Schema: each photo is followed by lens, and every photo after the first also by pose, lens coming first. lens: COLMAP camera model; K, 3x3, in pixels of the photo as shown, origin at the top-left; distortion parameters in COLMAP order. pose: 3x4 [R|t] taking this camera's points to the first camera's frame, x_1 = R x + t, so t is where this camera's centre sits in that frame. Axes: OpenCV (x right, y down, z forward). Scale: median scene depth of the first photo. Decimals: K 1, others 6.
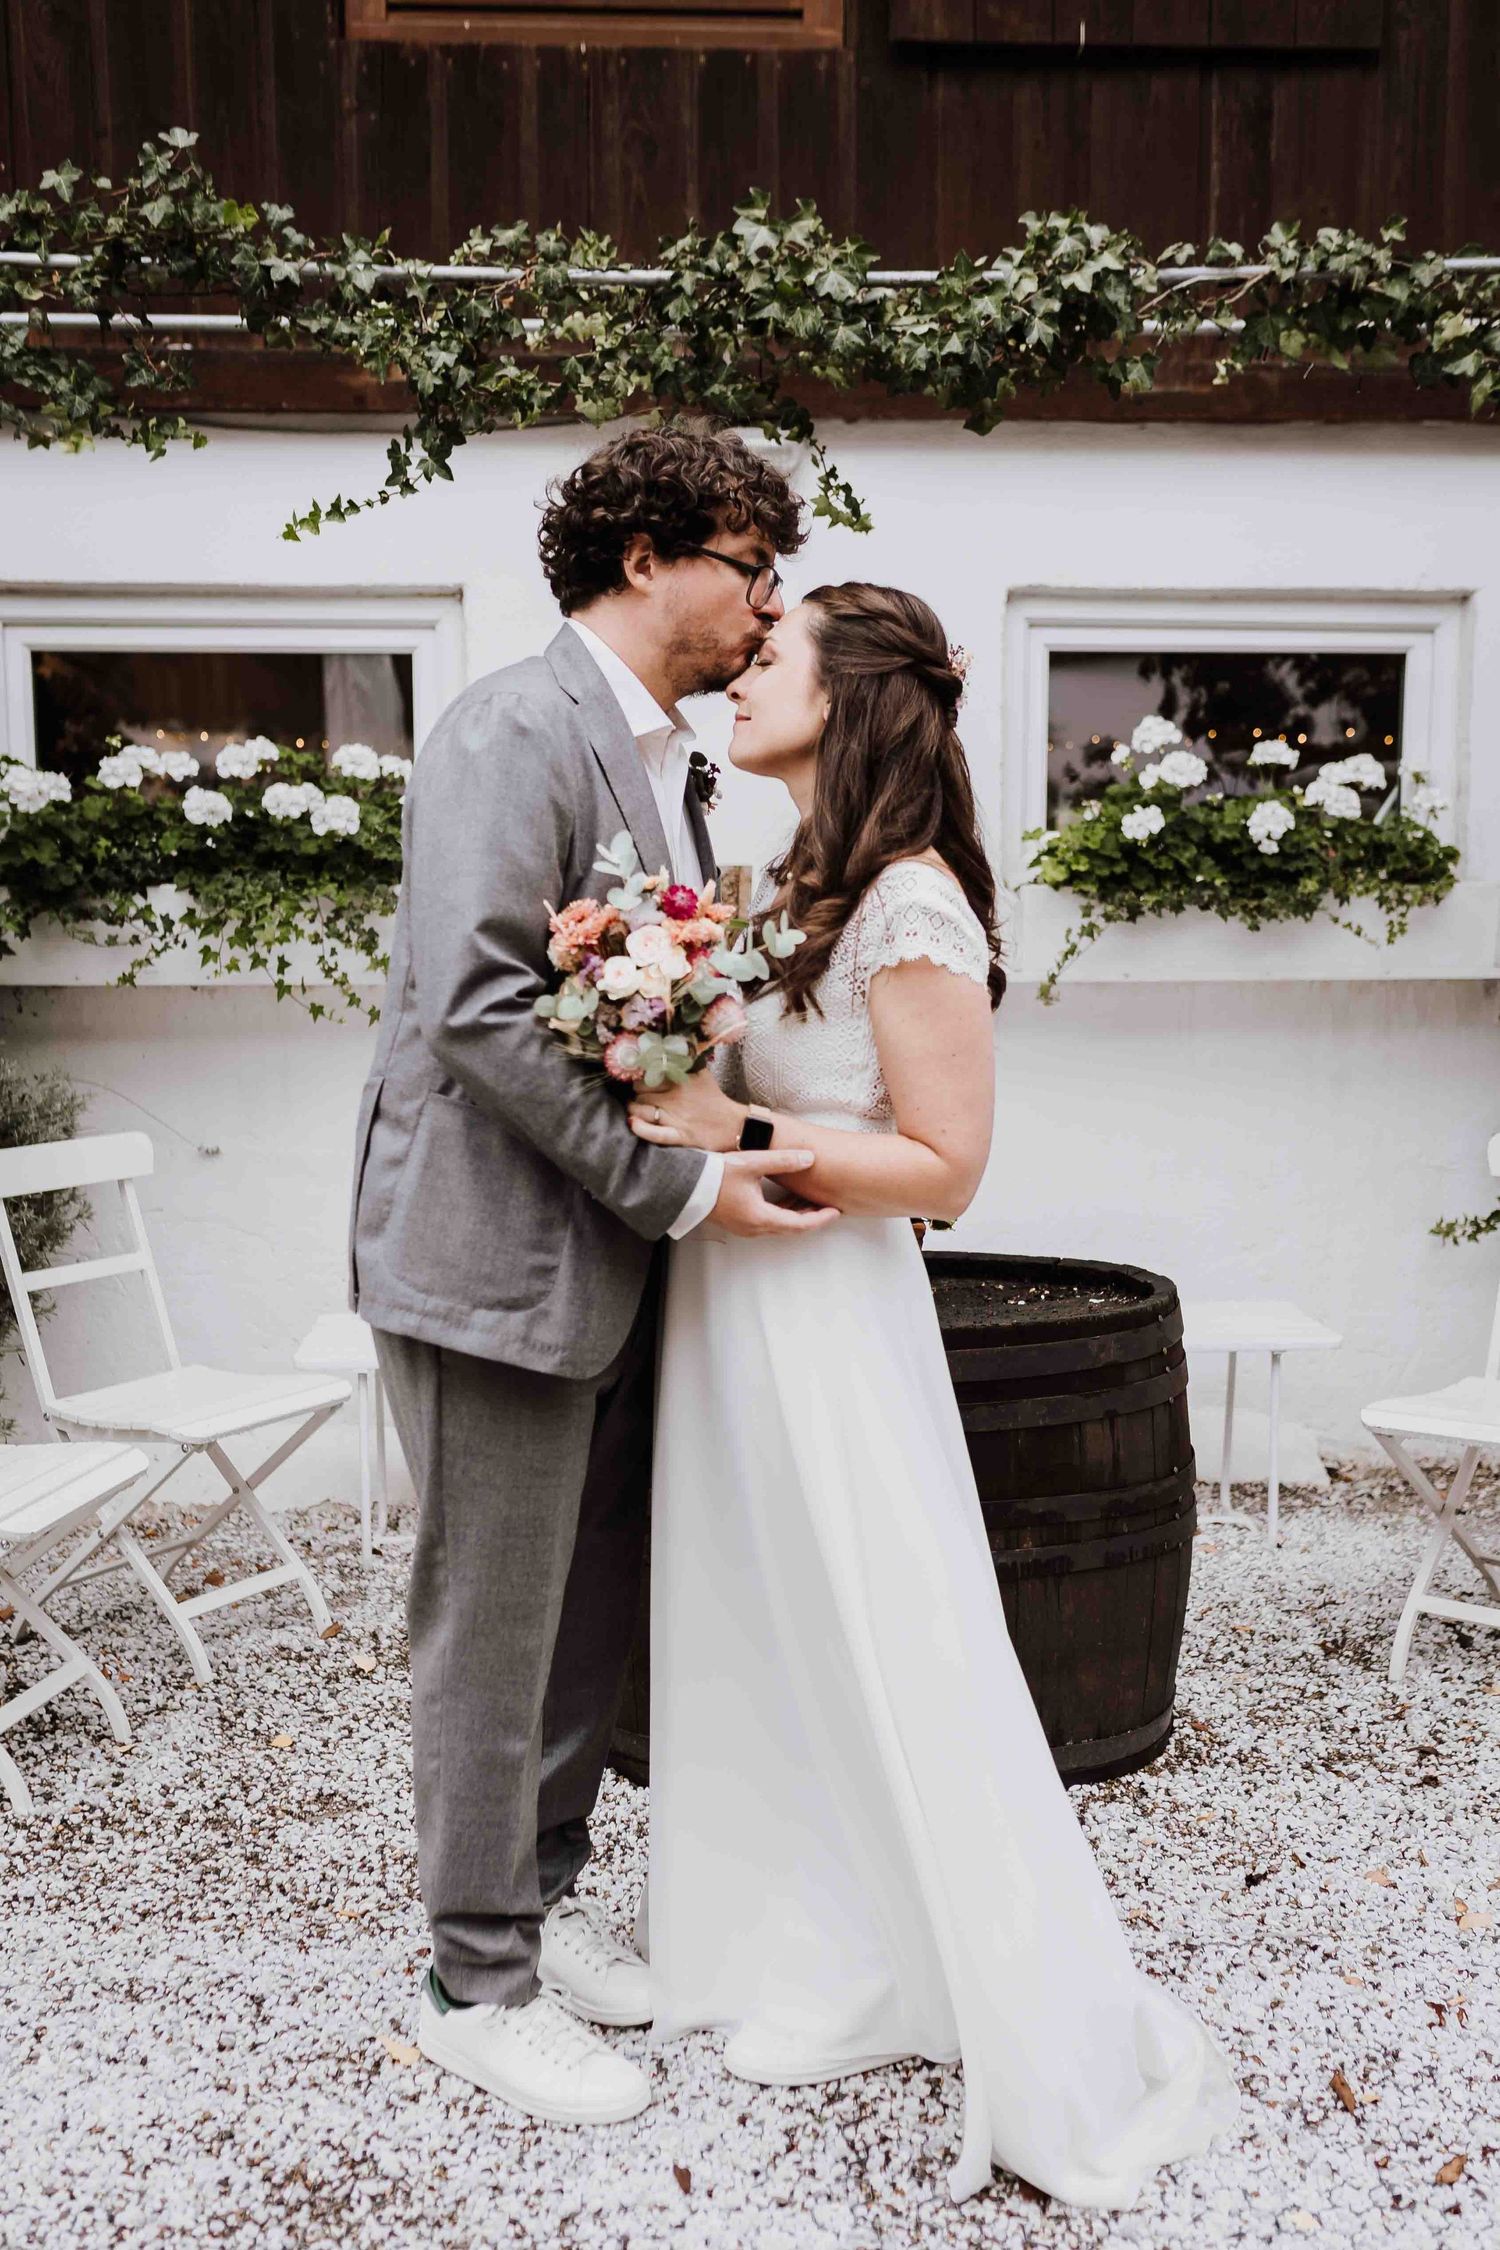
lens RADIAL K [[2140.9, 0, 758.3], [0, 2140.9, 1131.9], [0, 0, 1]] dist [0.004853, 0.007866]
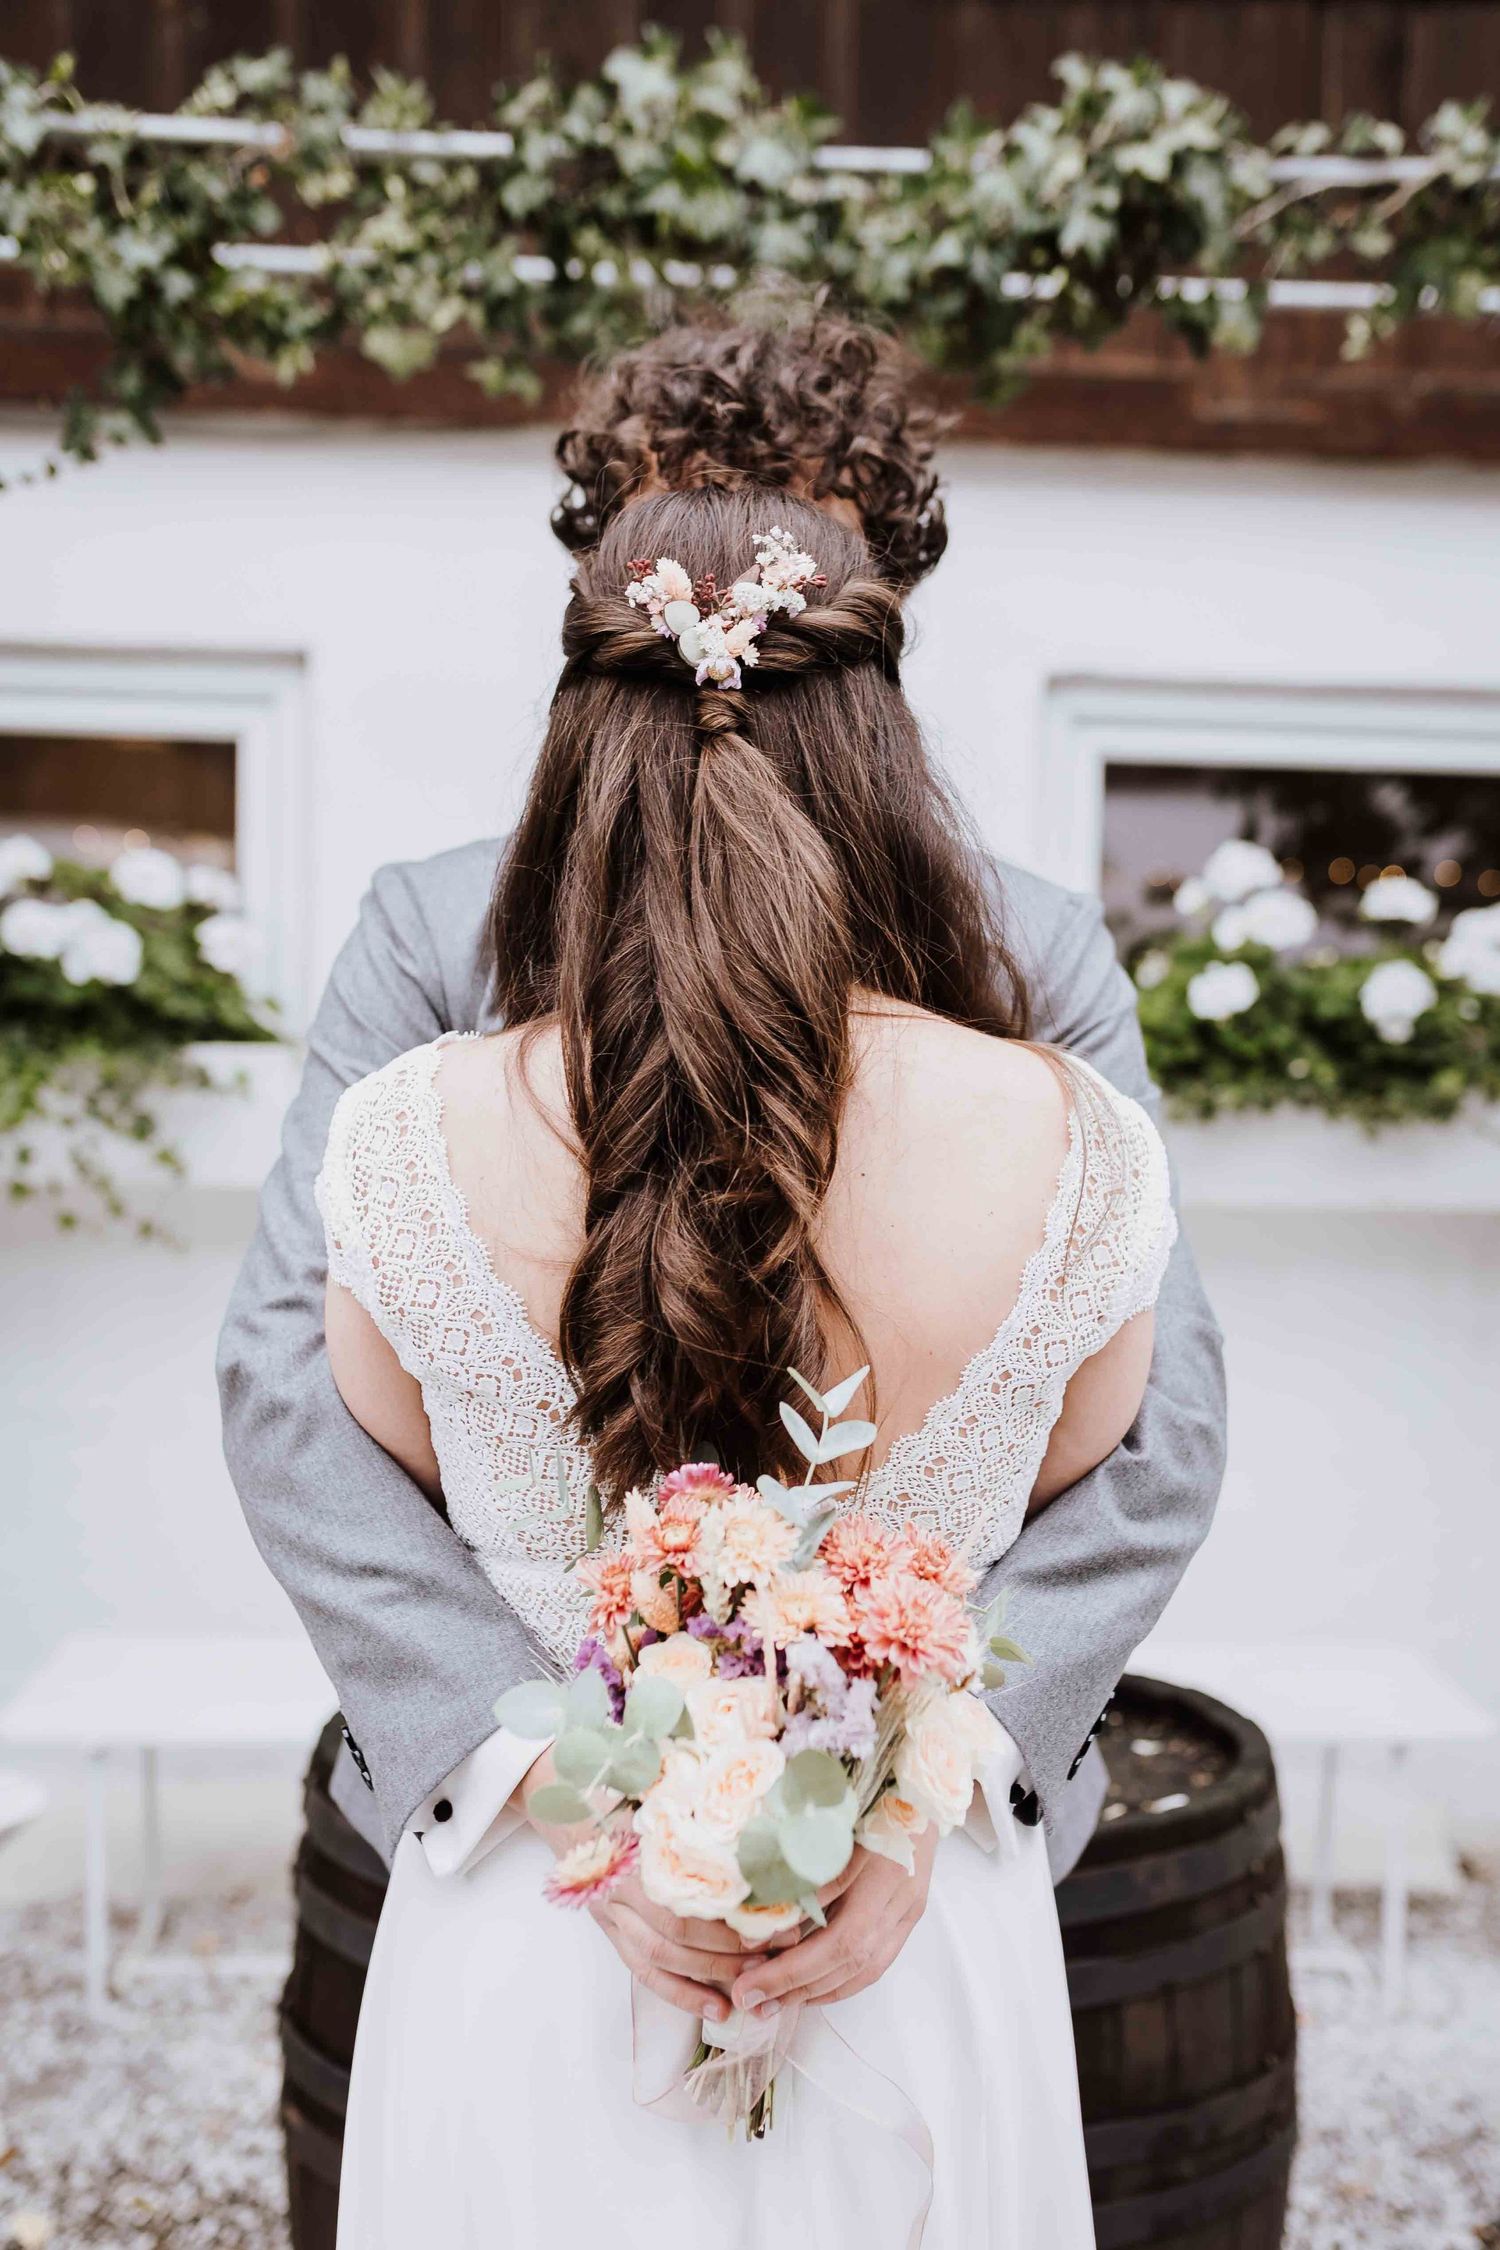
lens RADIAL K [[2341.7, 0, 813.5], [0, 2341.7, 1170.4], [0, 0, 1]] dist [0.006950, 0.003939]
pose [[0.999611, 0.025143, 0.012086, 0.048877], [-0.024510, 0.998451, -0.049955, -0.060203], [-0.013324, 0.049640, 0.998678, 0.314300]]
